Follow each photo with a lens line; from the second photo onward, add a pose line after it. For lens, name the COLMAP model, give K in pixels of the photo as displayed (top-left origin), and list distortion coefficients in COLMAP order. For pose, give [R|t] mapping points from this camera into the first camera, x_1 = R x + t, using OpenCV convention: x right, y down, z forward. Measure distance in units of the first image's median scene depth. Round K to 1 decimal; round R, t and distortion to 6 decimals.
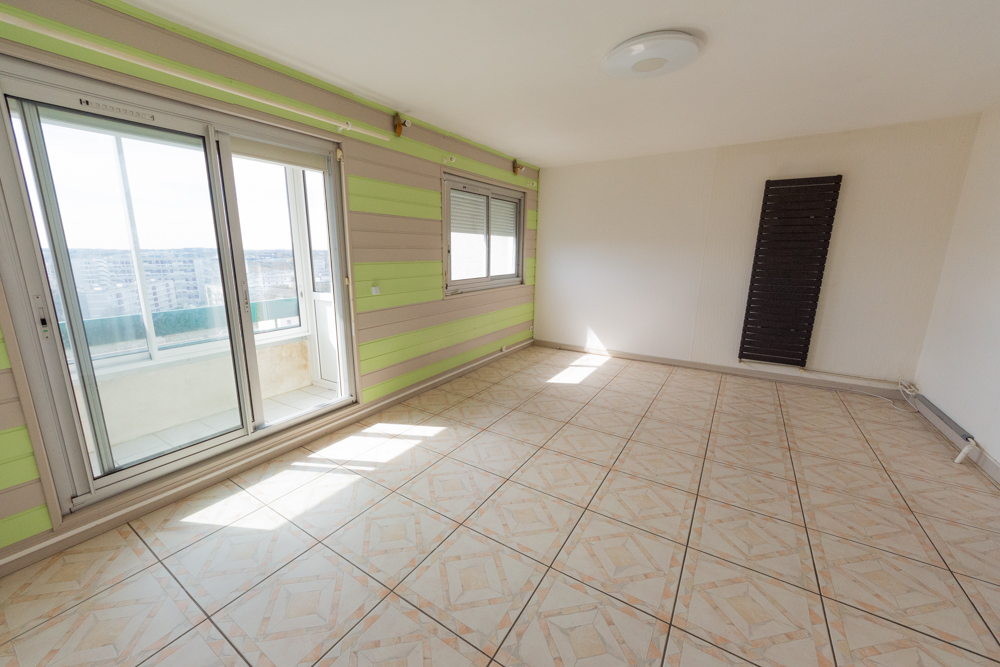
lens RADIAL K [[378.7, 0, 500.0], [0, 378.7, 333.5], [0, 0, 1]] dist [0.000209, -0.000022]
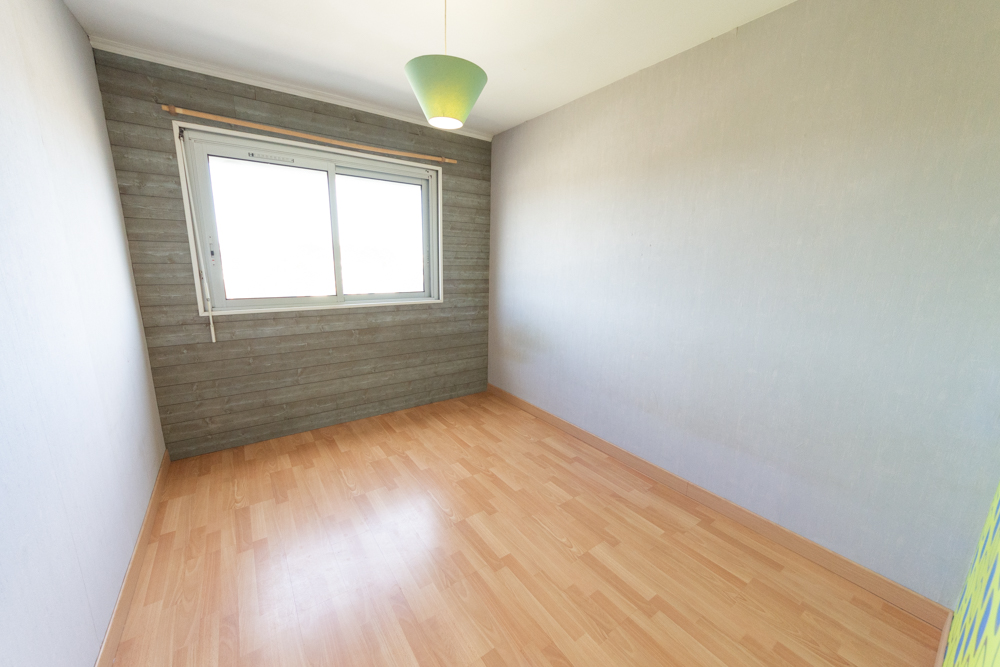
lens RADIAL K [[378.7, 0, 500.0], [0, 378.7, 333.5], [0, 0, 1]] dist [0.000209, -0.000022]
pose [[0.927079, 0.055485, -0.370736, 0.419909], [-0.077323, 0.996022, -0.044290, -0.062906], [0.366804, 0.069727, 0.927682, 0.431070]]
